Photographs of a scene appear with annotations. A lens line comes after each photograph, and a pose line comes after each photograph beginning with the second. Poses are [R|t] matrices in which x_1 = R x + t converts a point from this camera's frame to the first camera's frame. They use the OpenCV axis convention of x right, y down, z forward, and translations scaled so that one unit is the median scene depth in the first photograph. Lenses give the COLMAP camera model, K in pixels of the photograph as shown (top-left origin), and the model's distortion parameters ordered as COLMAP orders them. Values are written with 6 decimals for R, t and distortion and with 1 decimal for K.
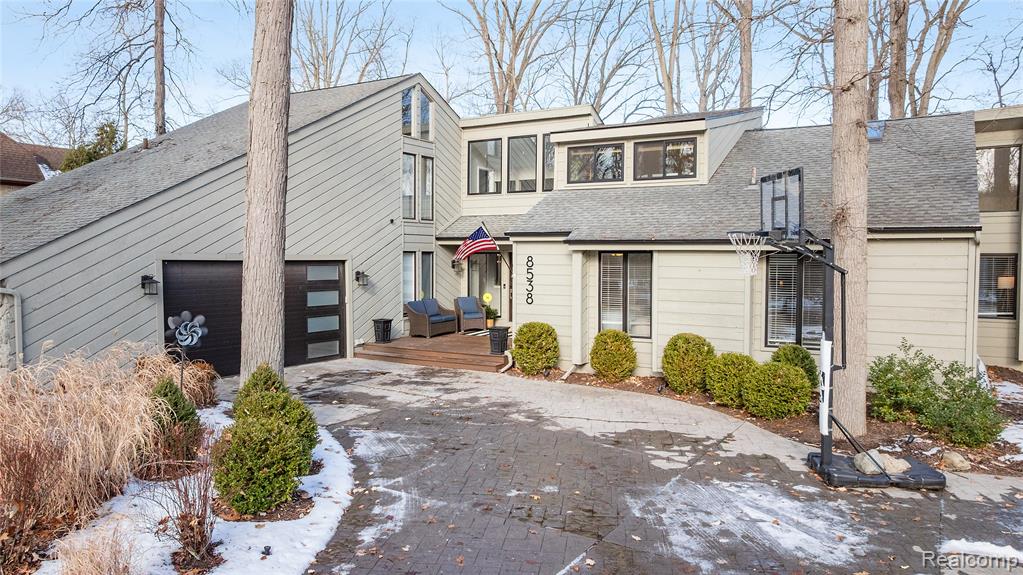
lens RADIAL K [[727.0, 0, 511.5], [0, 727.0, 287.5], [0, 0, 1]] dist [0.000161, -0.002121]
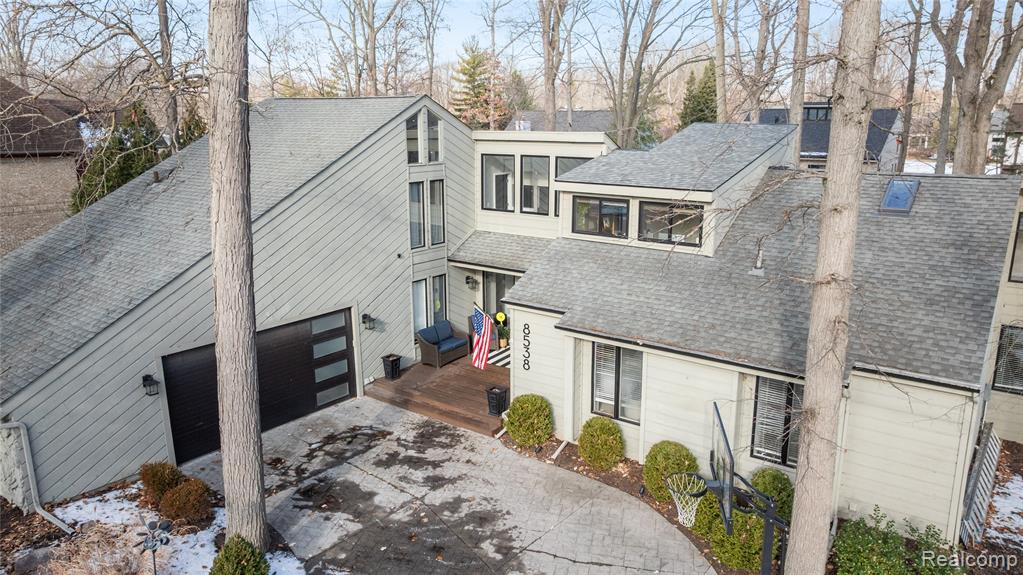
lens RADIAL K [[722.7, 0, 511.5], [0, 722.7, 287.5], [0, 0, 1]] dist [-0.000098, 0.005851]
pose [[0.995424, 0.015598, -0.094278, 0.088998], [0.002939, 0.981125, 0.193351, -0.258669], [0.095515, -0.192743, 0.976590, 0.043000]]
